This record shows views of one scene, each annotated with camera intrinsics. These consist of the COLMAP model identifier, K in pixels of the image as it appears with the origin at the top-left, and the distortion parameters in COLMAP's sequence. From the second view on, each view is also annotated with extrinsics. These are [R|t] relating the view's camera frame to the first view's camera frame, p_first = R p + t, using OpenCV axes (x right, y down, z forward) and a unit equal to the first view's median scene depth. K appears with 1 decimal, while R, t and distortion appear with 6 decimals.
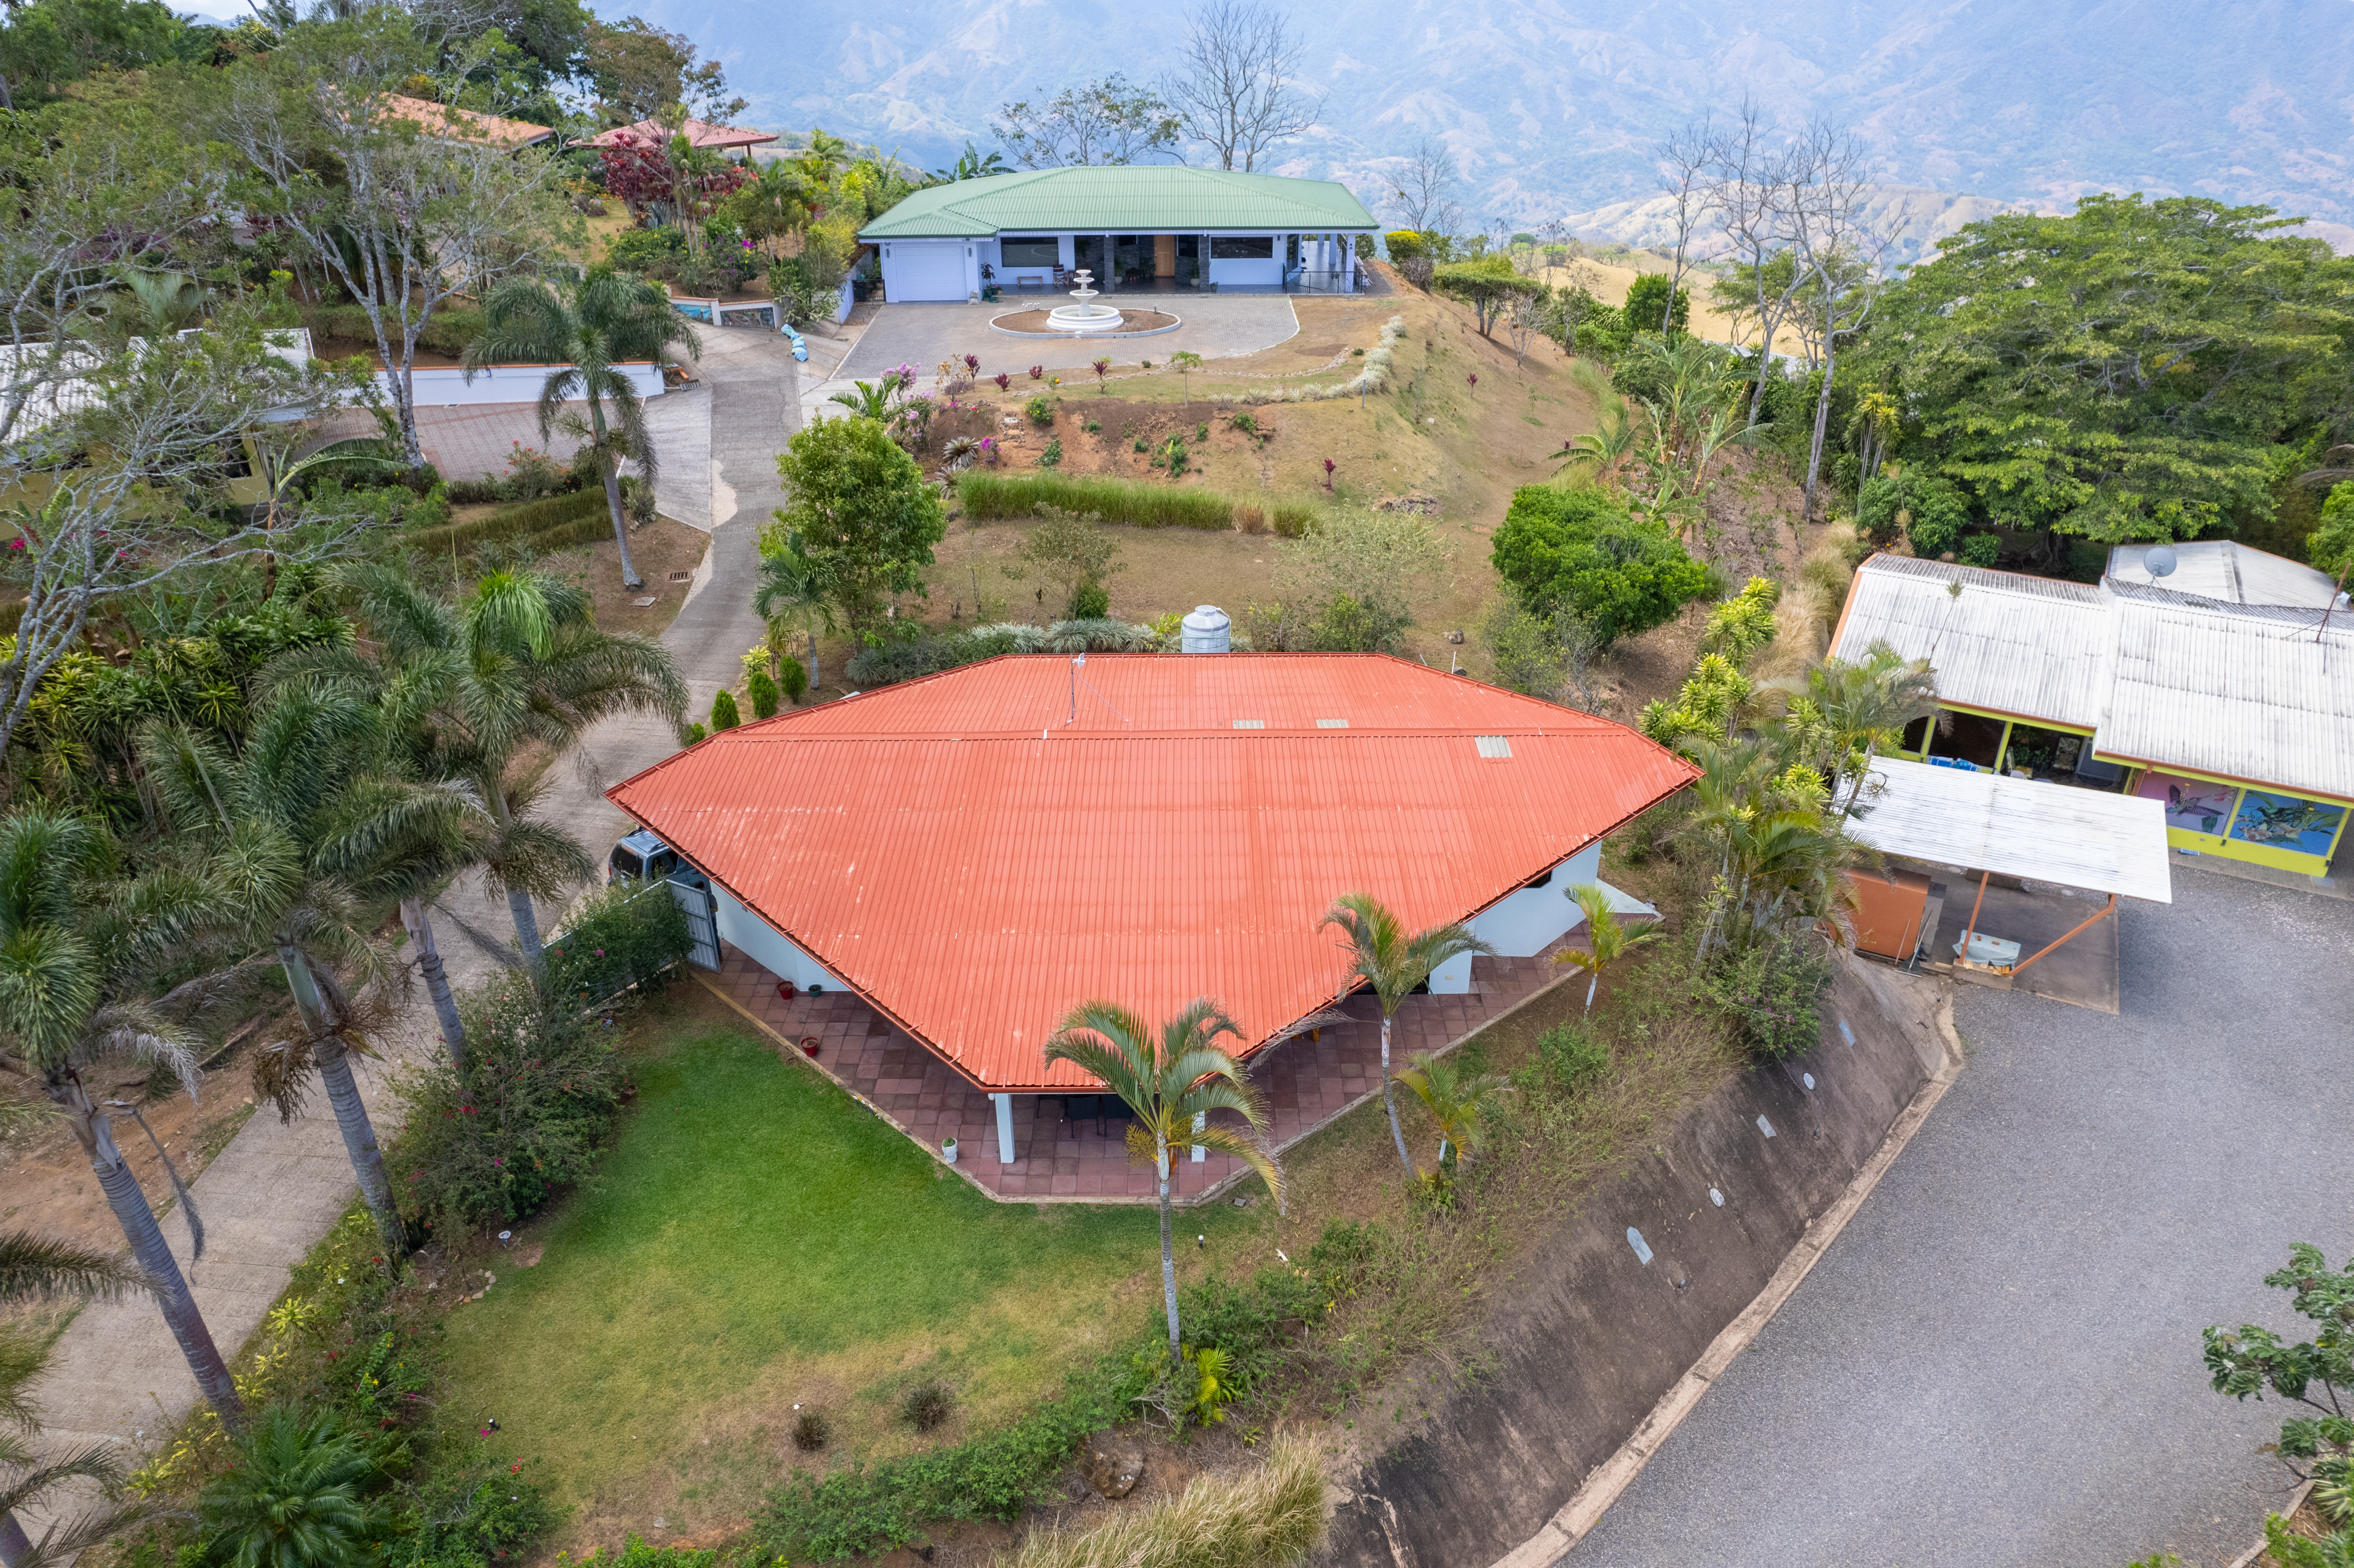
lens RADIAL K [[1513.7, 0, 1178.2], [0, 1513.7, 786.7], [0, 0, 1]] dist [-0.080008, 0.055961]
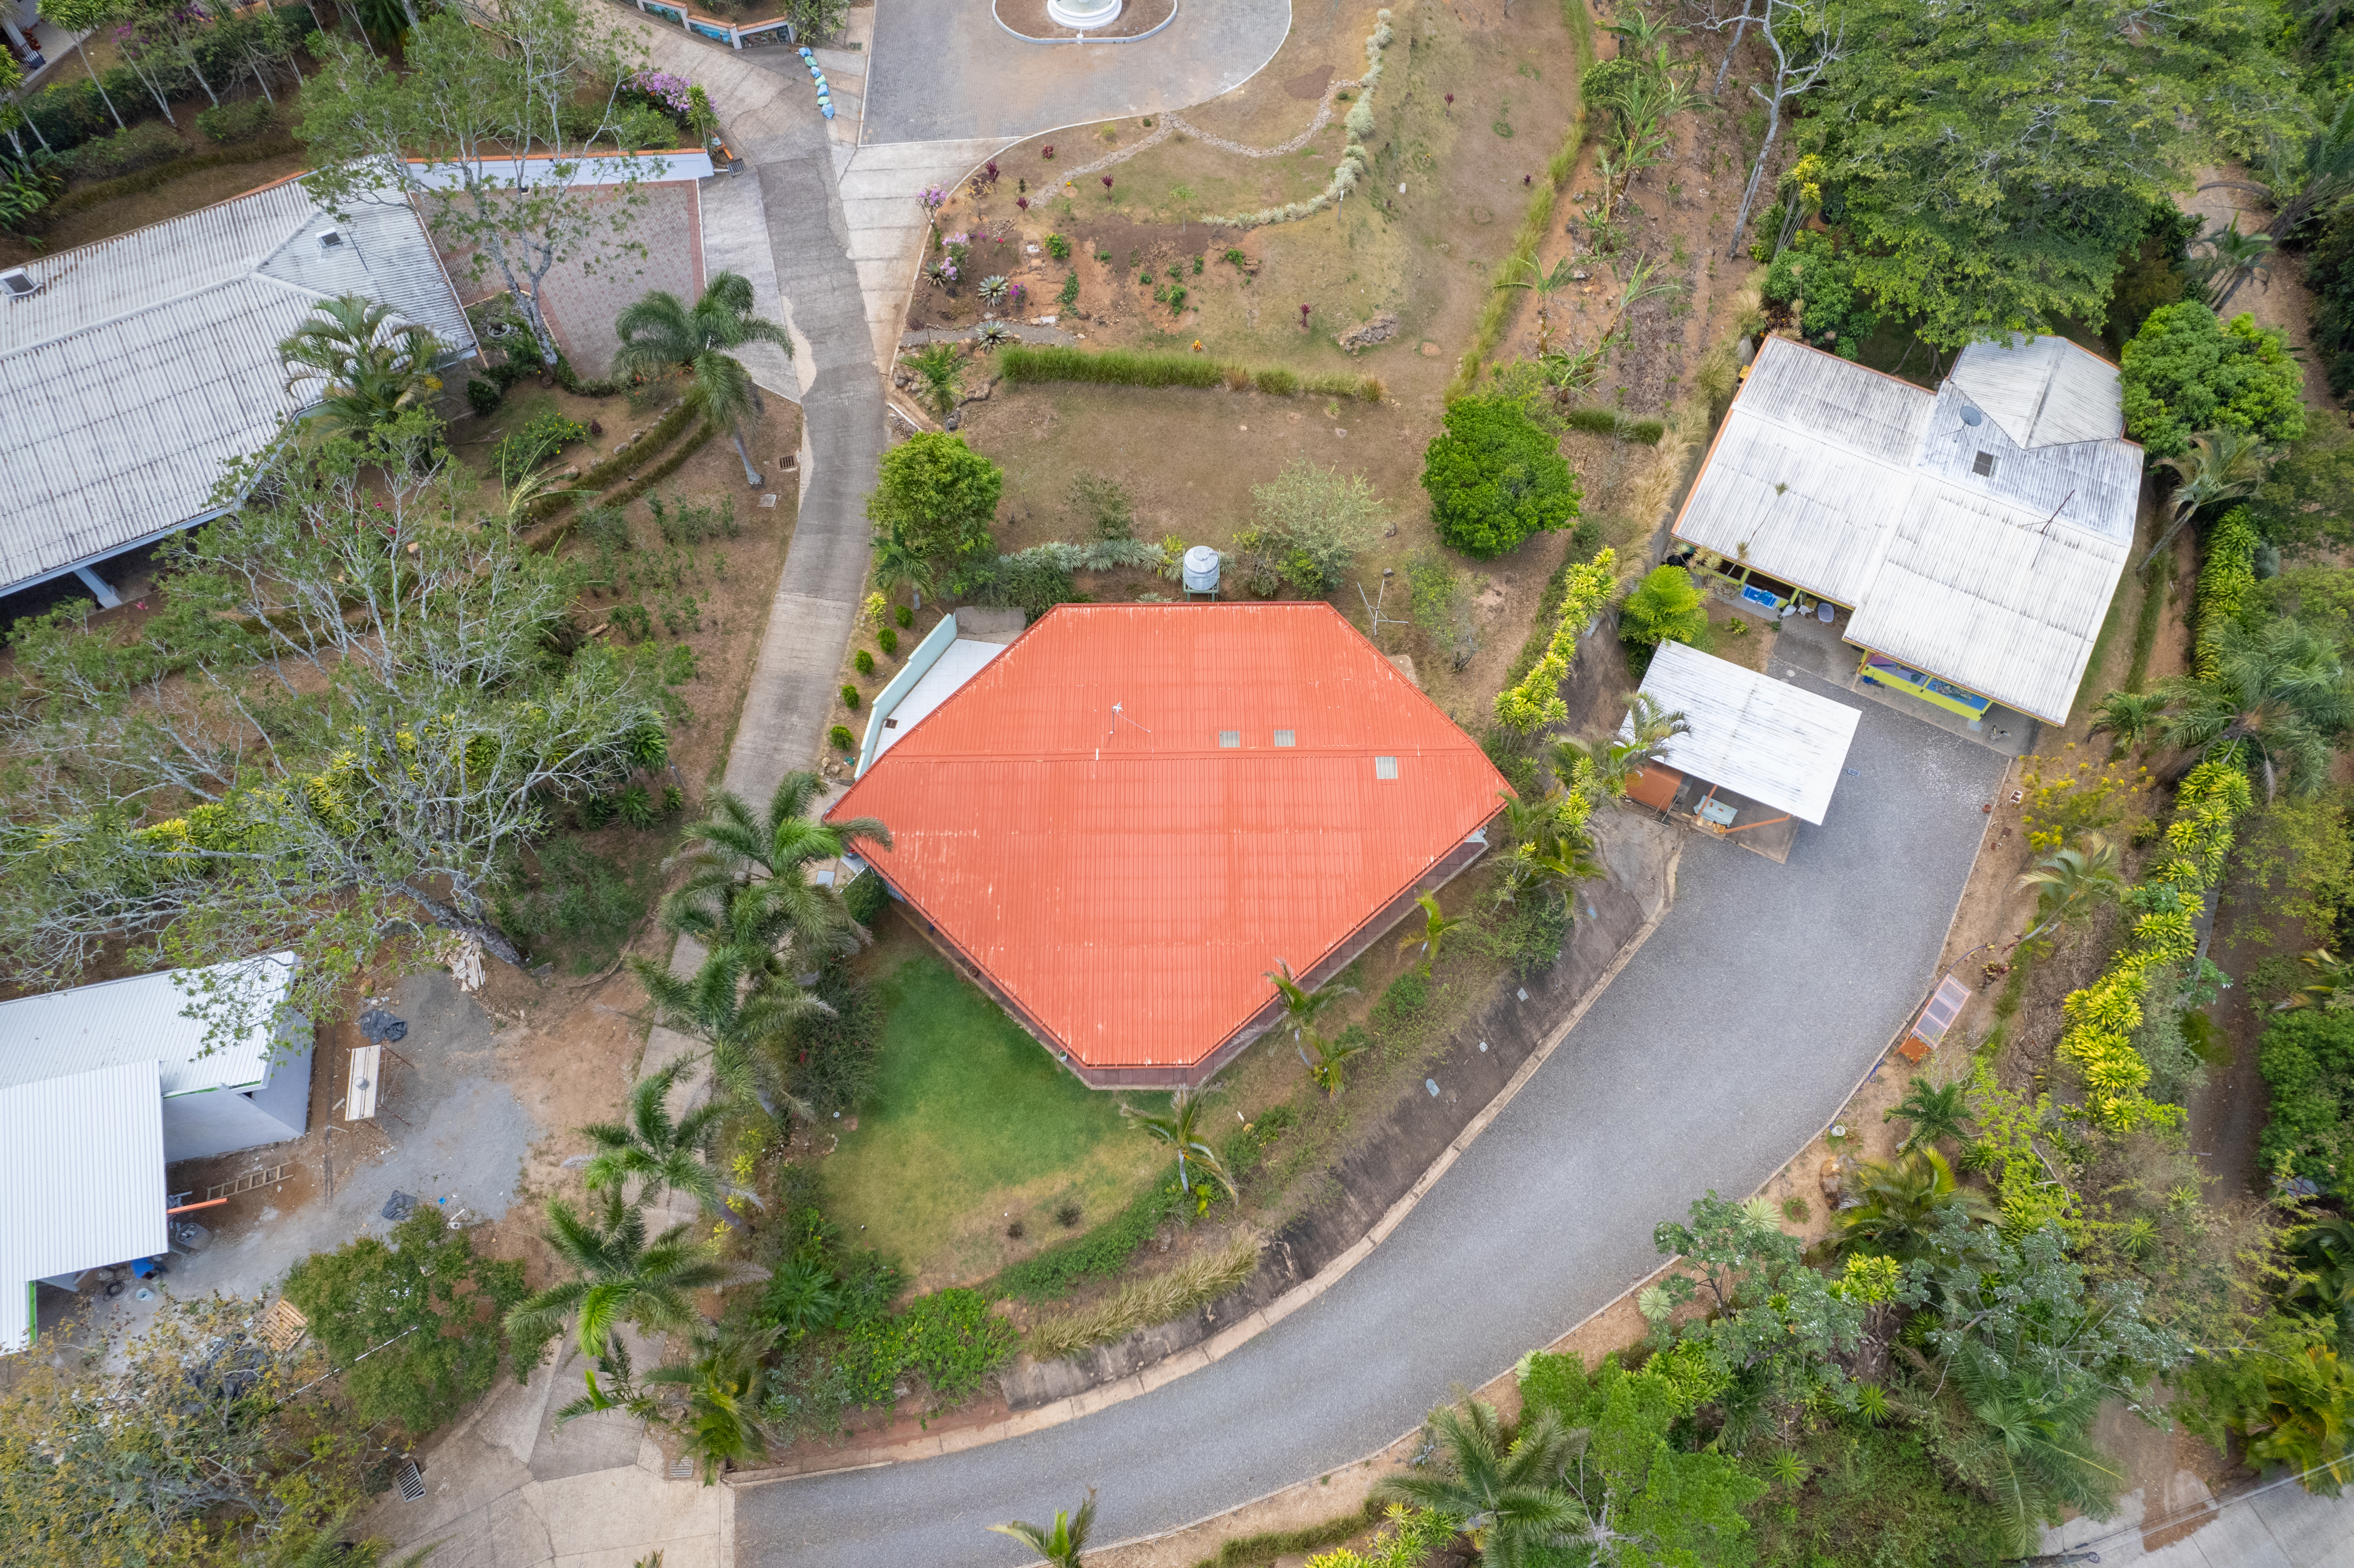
lens RADIAL K [[1513.7, 0, 1177.6], [0, 1513.7, 794.4], [0, 0, 1]] dist [-0.080008, 0.055961]
pose [[0.999966, -0.007683, 0.002864, -0.012904], [0.005019, 0.849695, 0.527251, -0.979270], [-0.006485, -0.527219, 0.849705, -0.398312]]
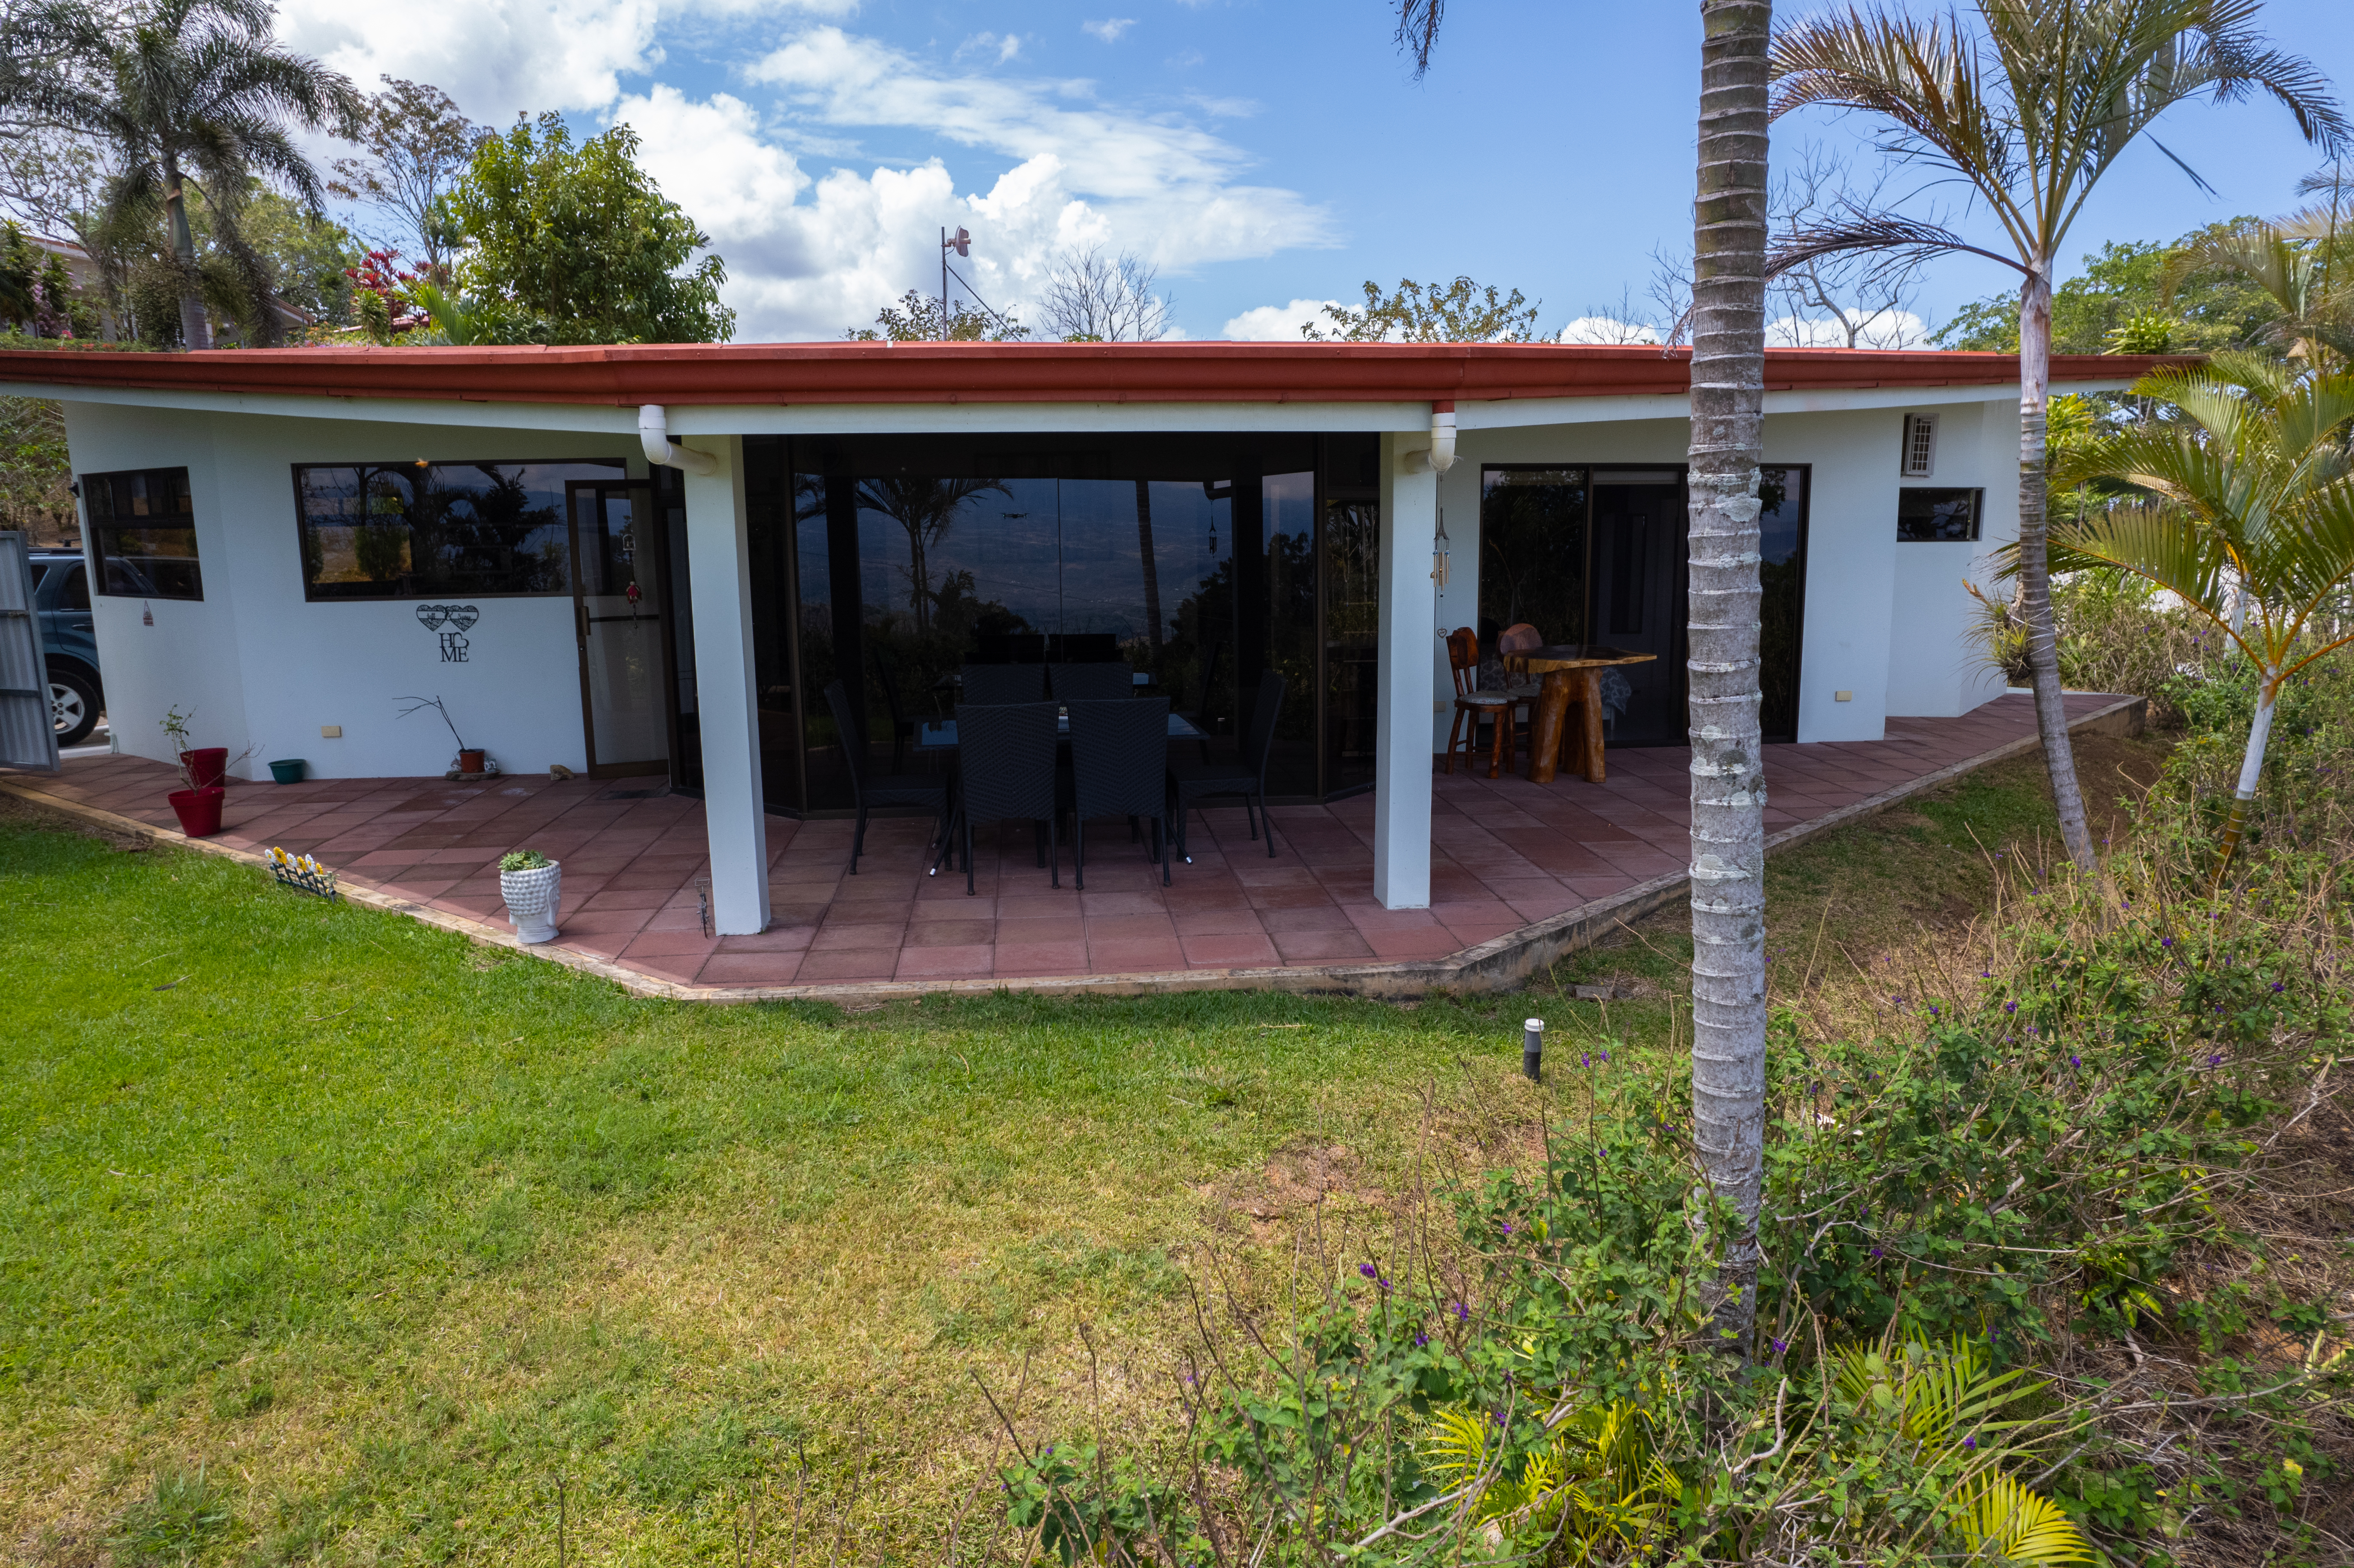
lens RADIAL K [[1513.7, 0, 1180.5], [0, 1513.7, 770.8], [0, 0, 1]] dist [-0.080008, 0.055961]
pose [[0.994132, -0.020272, 0.106258, -0.059176], [0.052616, 0.948874, -0.311238, 0.301841], [-0.094516, 0.315003, 0.944373, 0.695356]]
